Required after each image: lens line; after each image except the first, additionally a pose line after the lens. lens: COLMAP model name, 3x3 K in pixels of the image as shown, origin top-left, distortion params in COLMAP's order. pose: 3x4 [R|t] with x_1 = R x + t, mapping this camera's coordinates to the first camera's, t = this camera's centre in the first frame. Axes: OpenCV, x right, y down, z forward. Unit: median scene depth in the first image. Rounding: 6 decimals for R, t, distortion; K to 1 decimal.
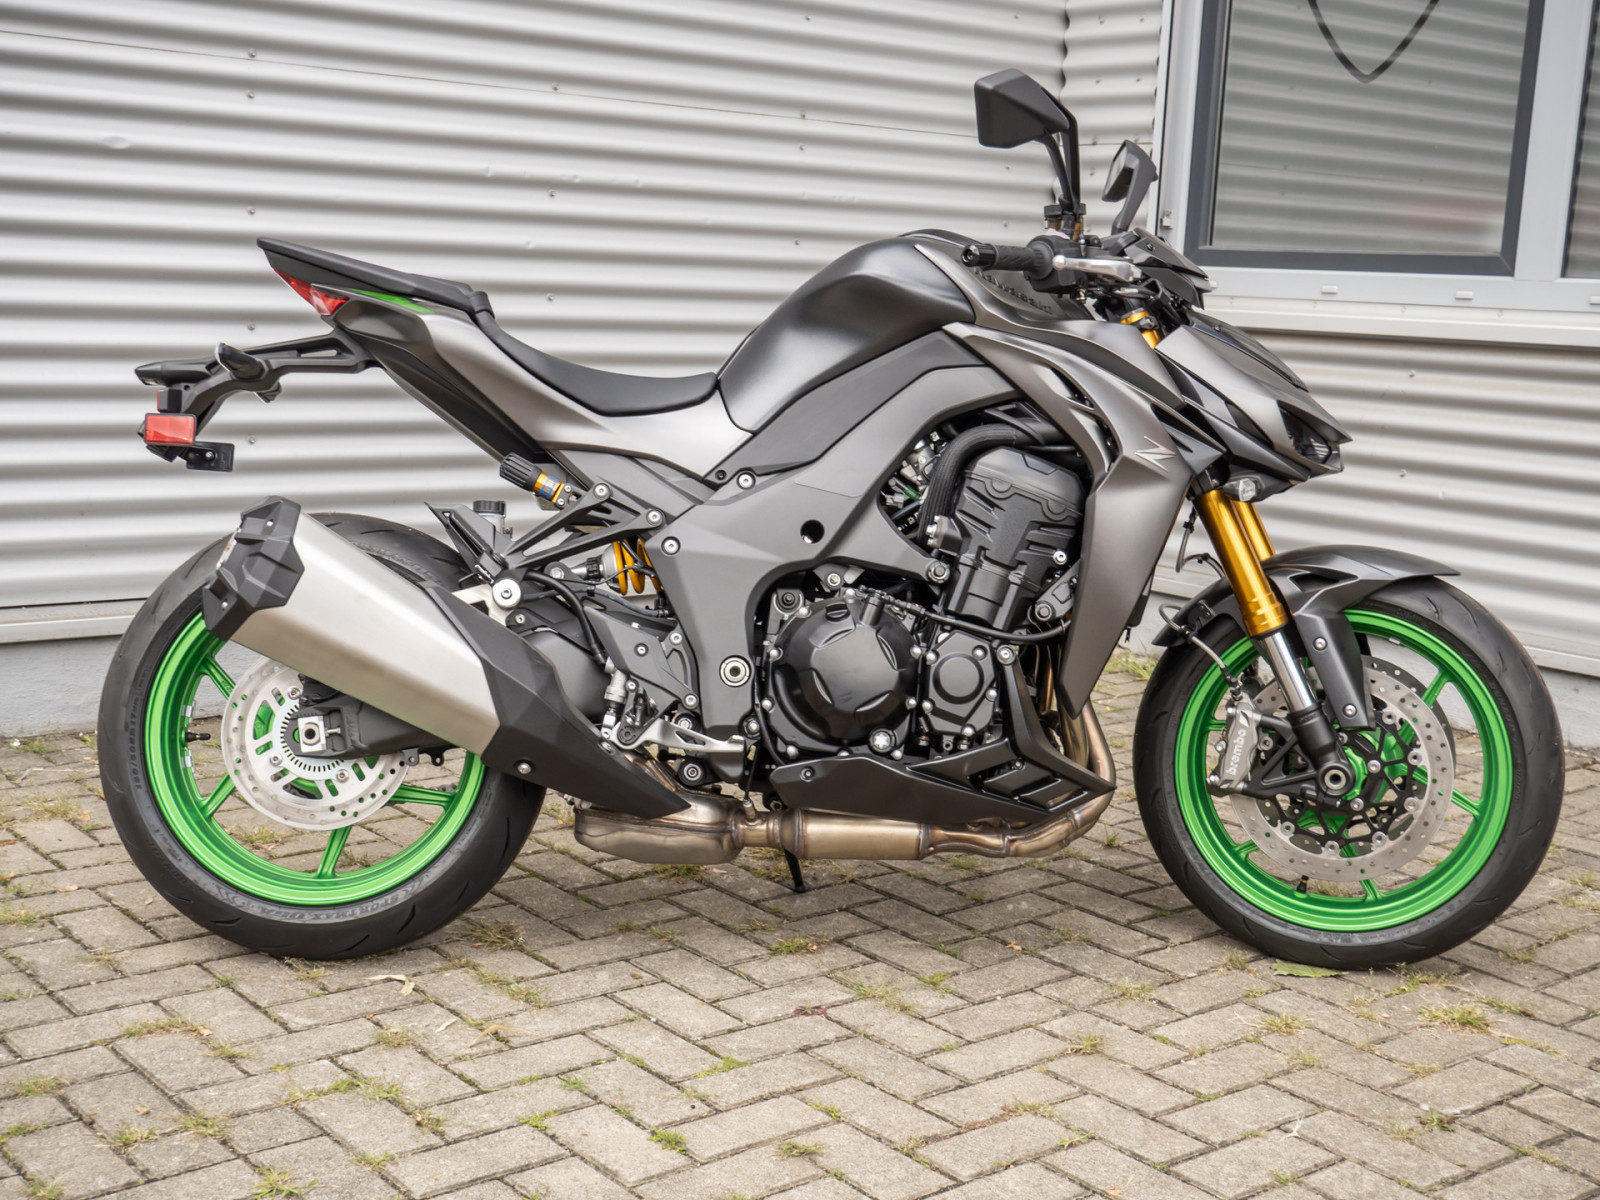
lens RADIAL K [[2073.2, 0, 795.6], [0, 2073.2, 613.7], [0, 0, 1]] dist [0.015047, 0.000000]
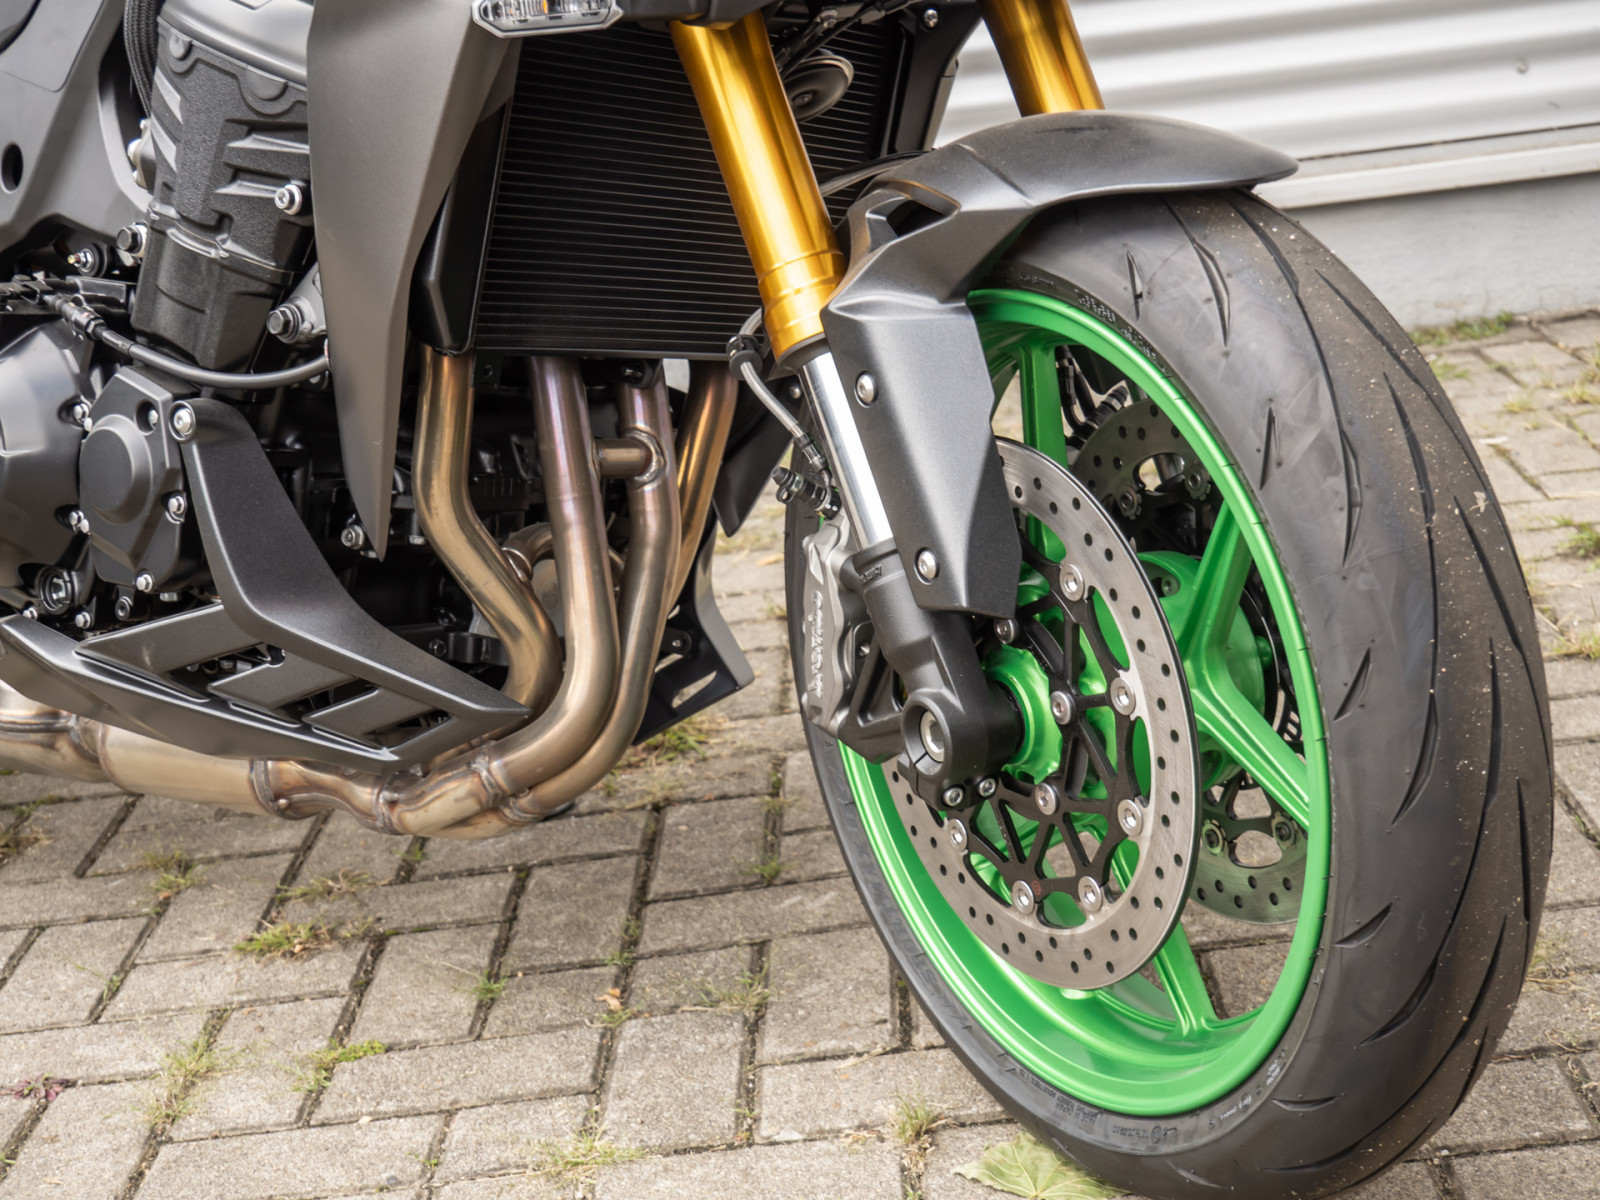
lens RADIAL K [[2552.0, 0, 790.7], [0, 2552.0, 628.5], [0, 0, 1]] dist [0.032714, 0.000000]
pose [[0.757322, 0.061389, -0.650150, 0.556658], [0.046487, 0.987978, 0.147438, -0.011779], [0.651385, -0.141882, 0.745364, 0.637249]]
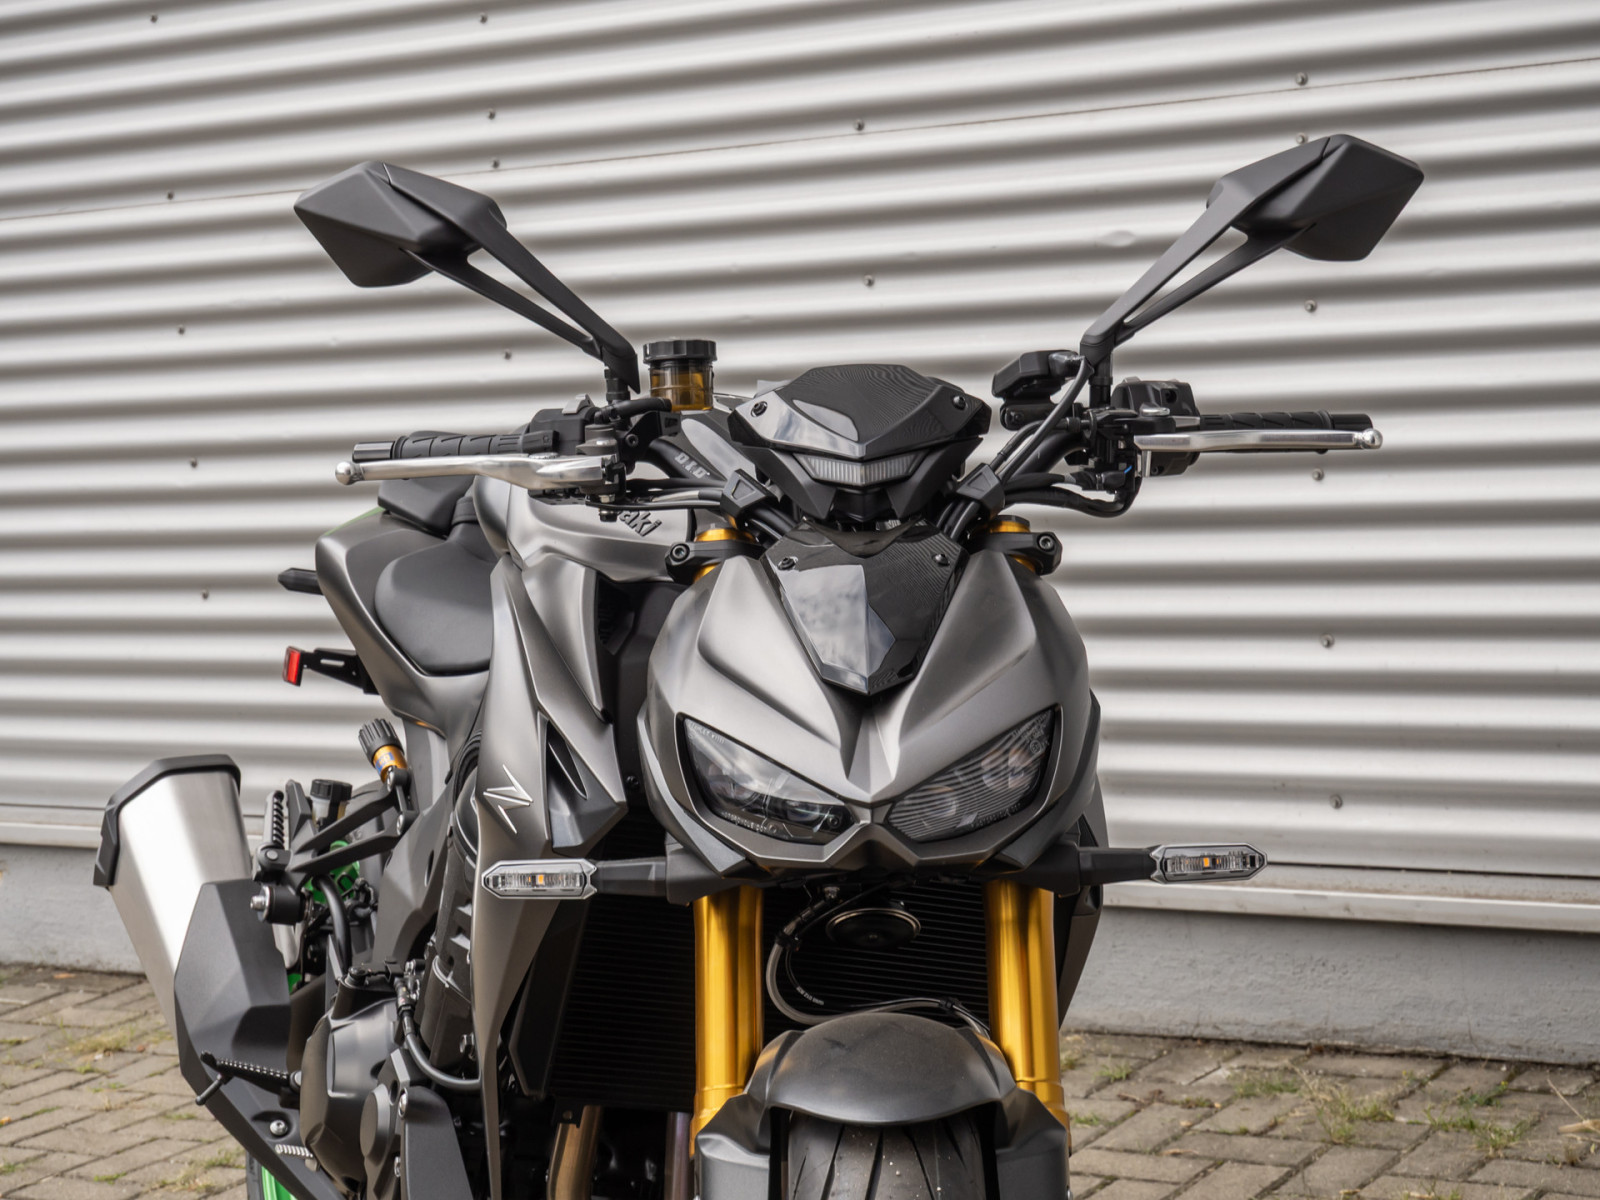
lens RADIAL K [[3060.8, 0, 800.7], [0, 3060.8, 595.0], [0, 0, 1]] dist [-0.027360, 0.000000]
pose [[0.320968, 0.025718, -0.946741, 0.957547], [-0.066111, 0.997801, 0.004692, -0.137731], [0.944780, 0.061084, 0.321963, 0.786941]]
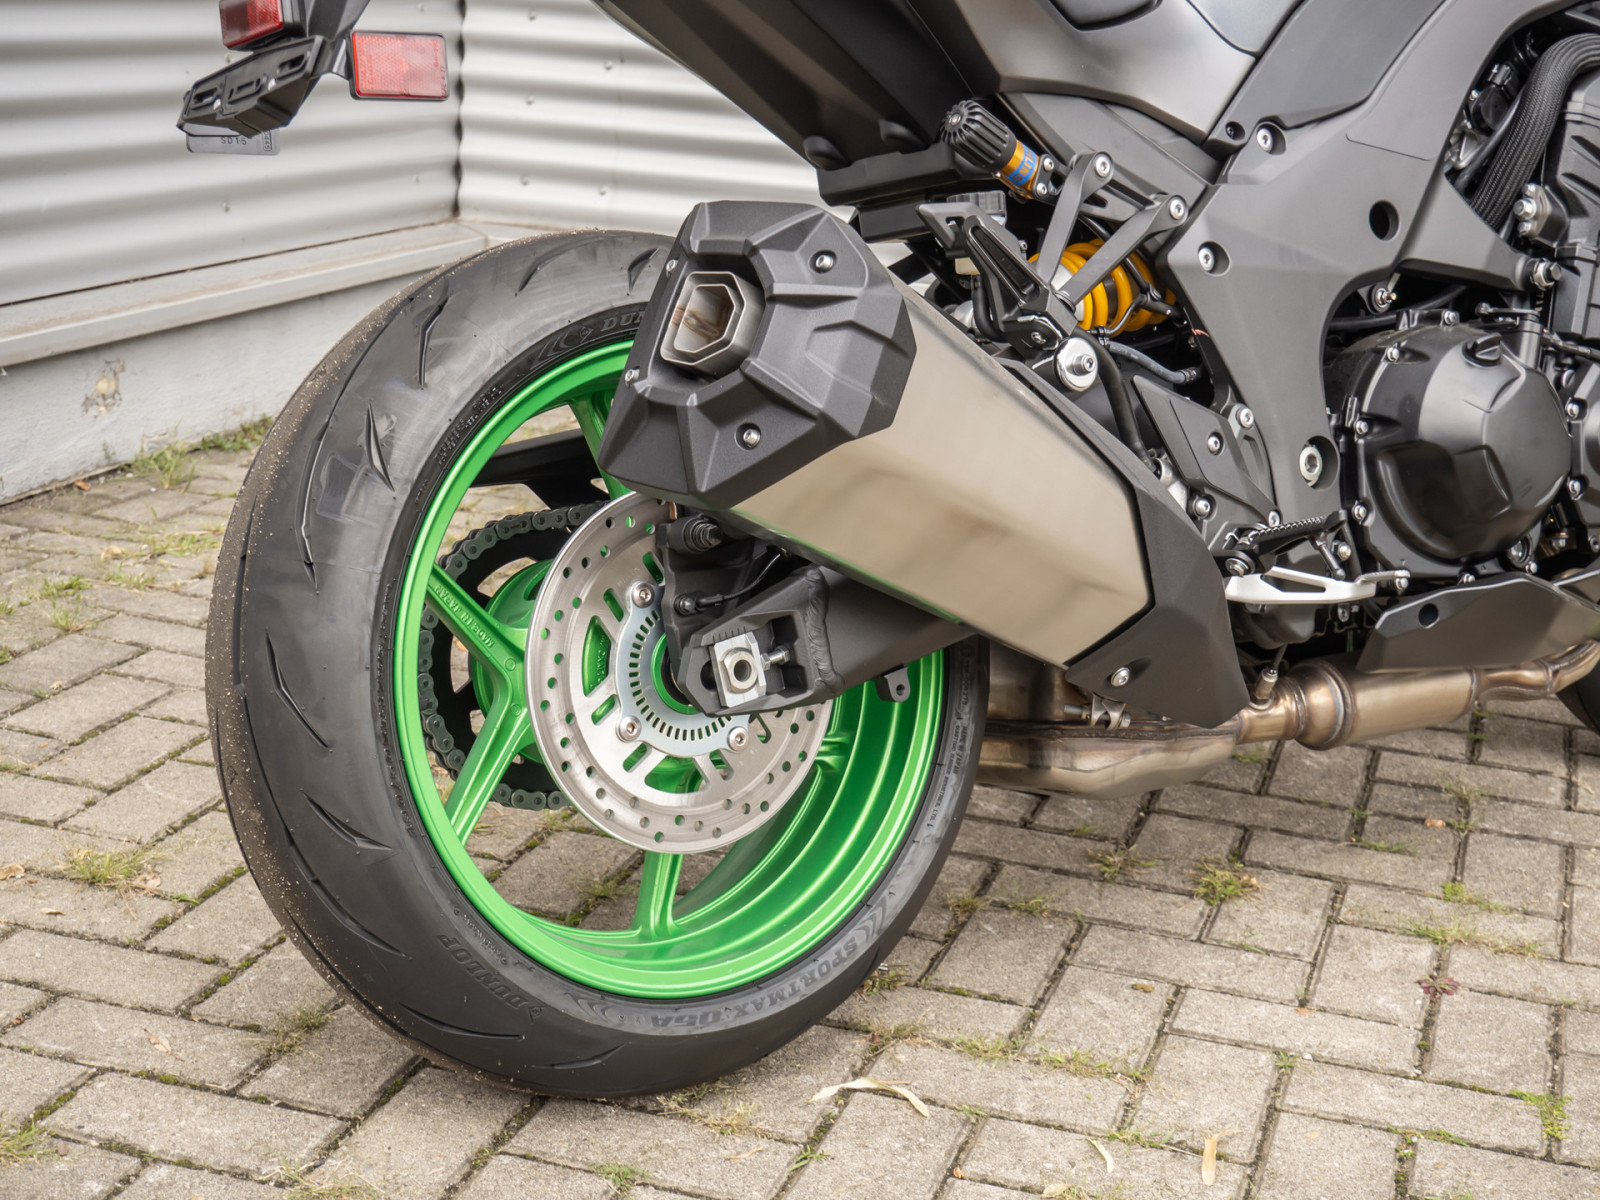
lens RADIAL K [[2552.0, 0, 798.2], [0, 2552.0, 617.8], [0, 0, 1]] dist [0.032714, 0.000000]
pose [[0.823909, -0.135099, 0.550383, -0.554831], [0.062115, 0.986846, 0.149251, -0.046737], [-0.563308, -0.088782, 0.821464, 0.466455]]
